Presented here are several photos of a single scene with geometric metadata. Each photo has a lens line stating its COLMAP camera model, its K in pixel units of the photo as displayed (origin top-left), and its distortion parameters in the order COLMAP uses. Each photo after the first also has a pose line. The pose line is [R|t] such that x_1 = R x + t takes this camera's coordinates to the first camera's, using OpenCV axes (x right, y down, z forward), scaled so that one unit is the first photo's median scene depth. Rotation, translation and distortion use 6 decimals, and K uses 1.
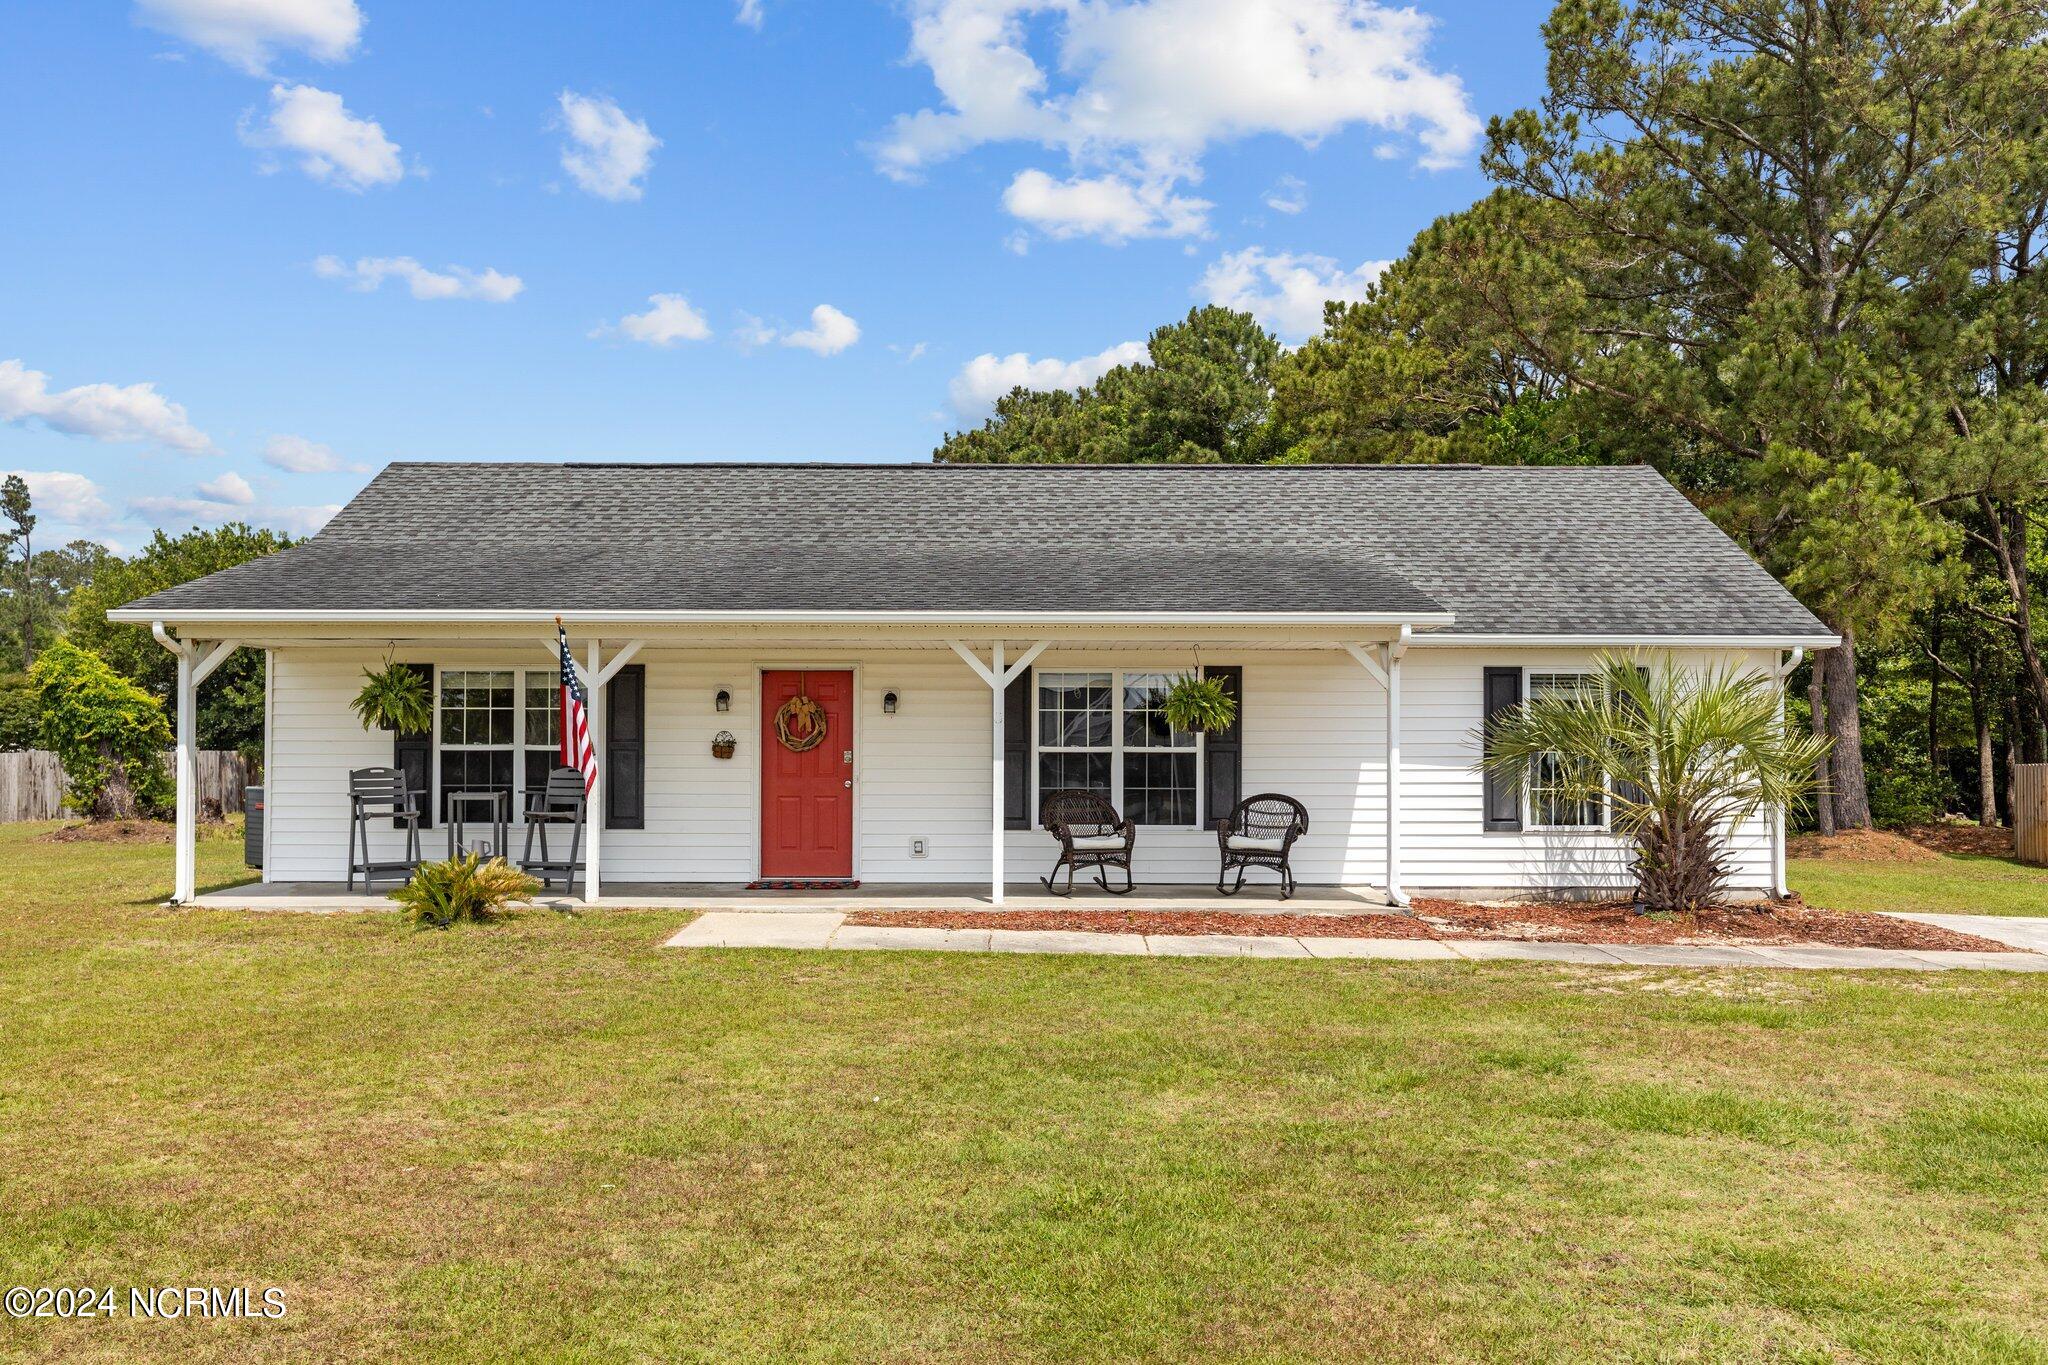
lens RADIAL K [[1789.6, 0, 1022.1], [0, 1789.6, 739.5], [0, 0, 1]] dist [0.002856, 0.003321]
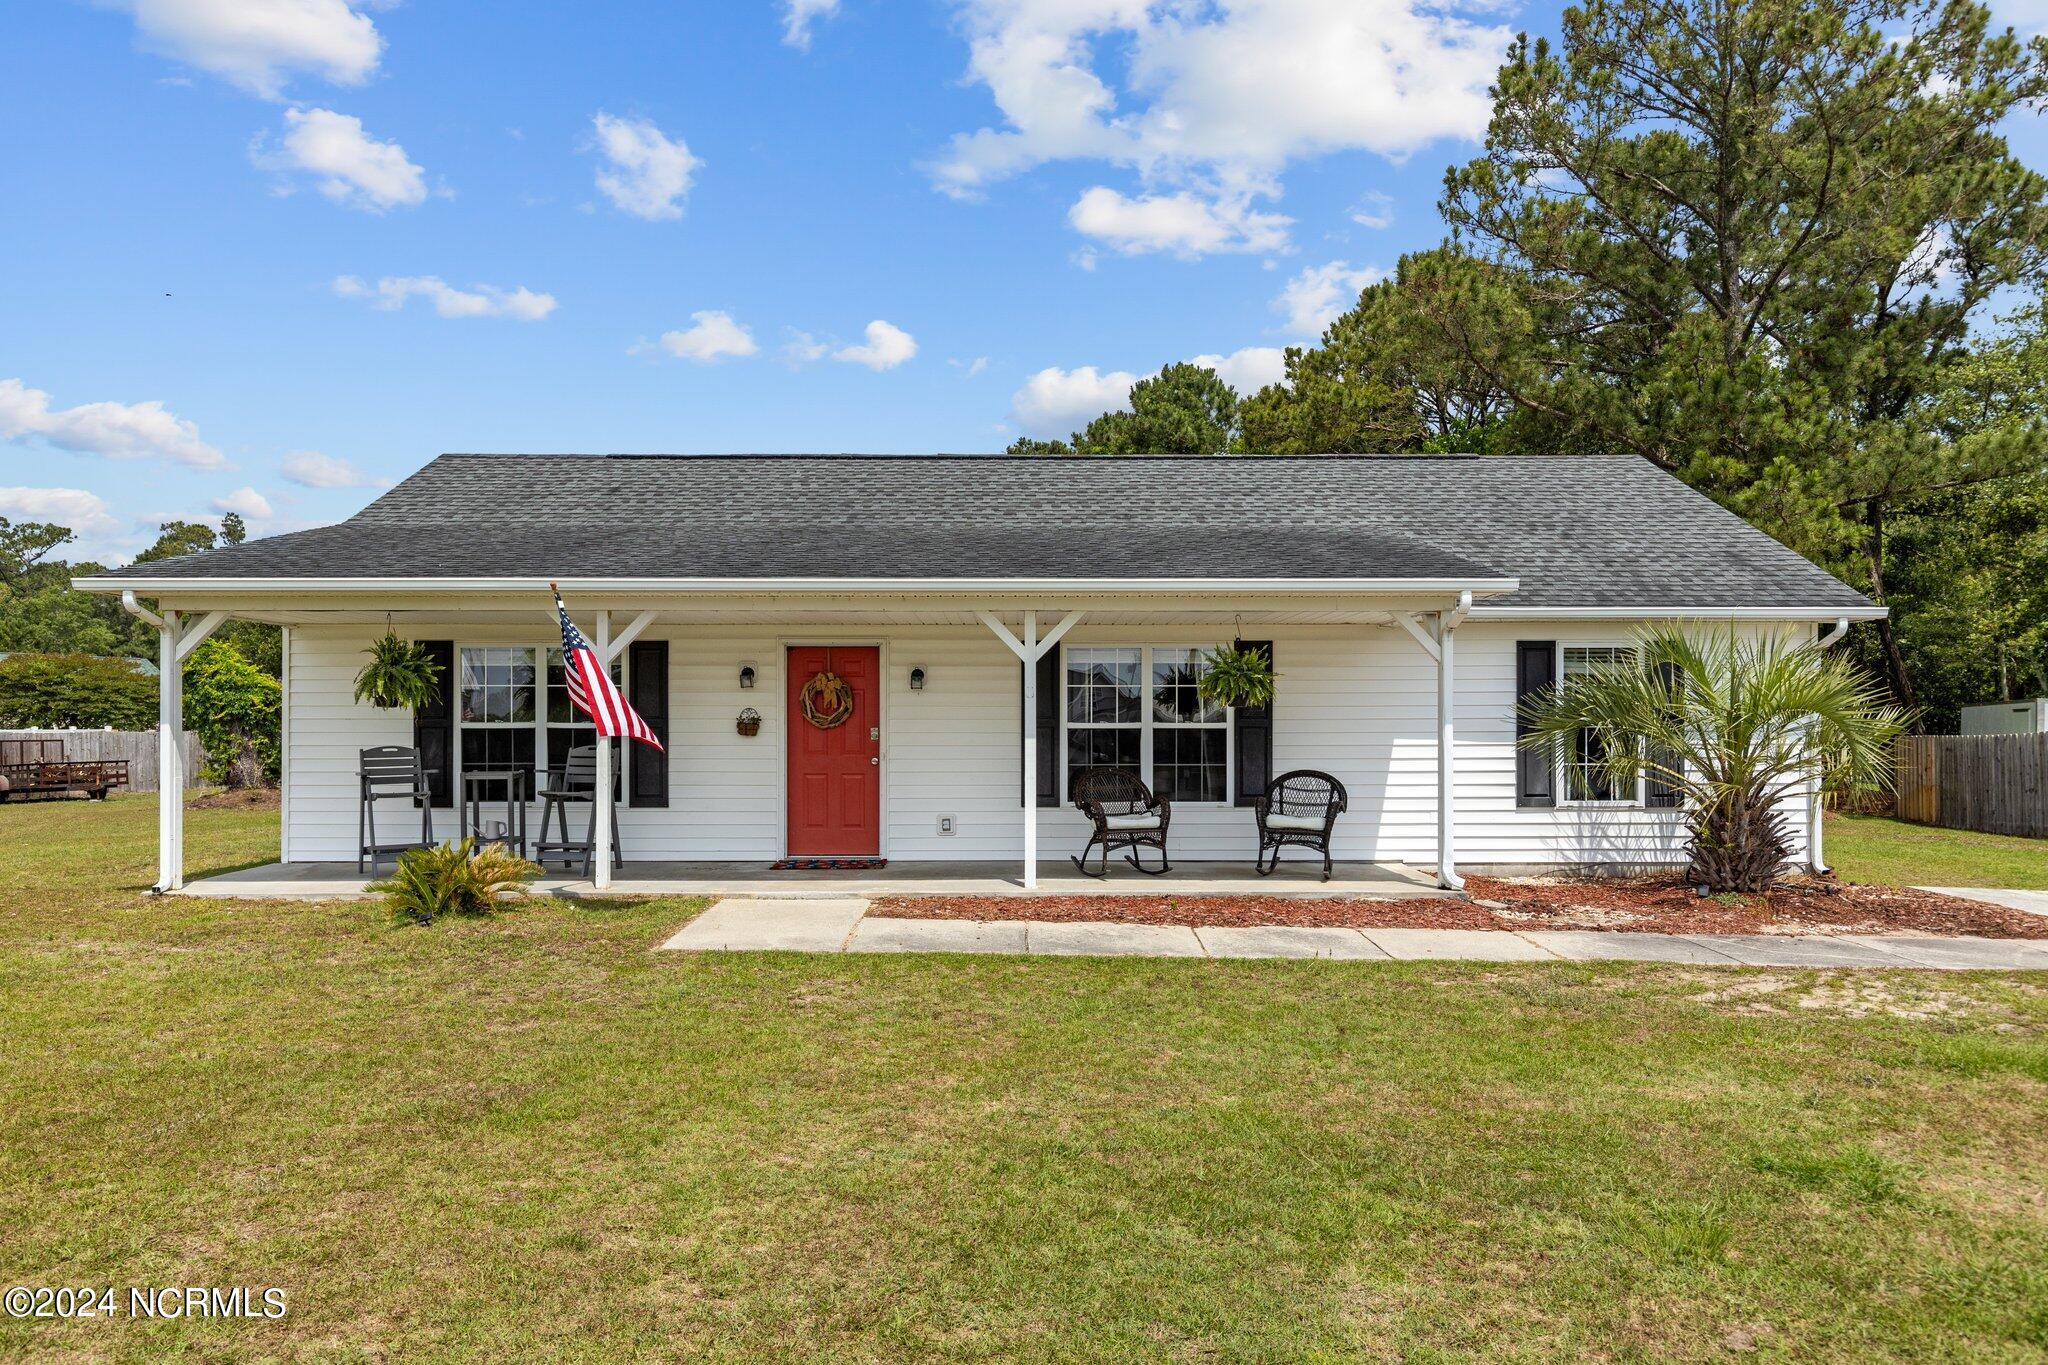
lens RADIAL K [[1350.9, 0, 1029.3], [0, 1350.9, 730.1], [0, 0, 1]] dist [0.005893, 0.003946]
pose [[0.999981, -0.002967, 0.005485, -0.015924], [0.002918, 0.999957, 0.008837, 0.001367], [-0.005511, -0.008821, 0.999946, 0.253312]]
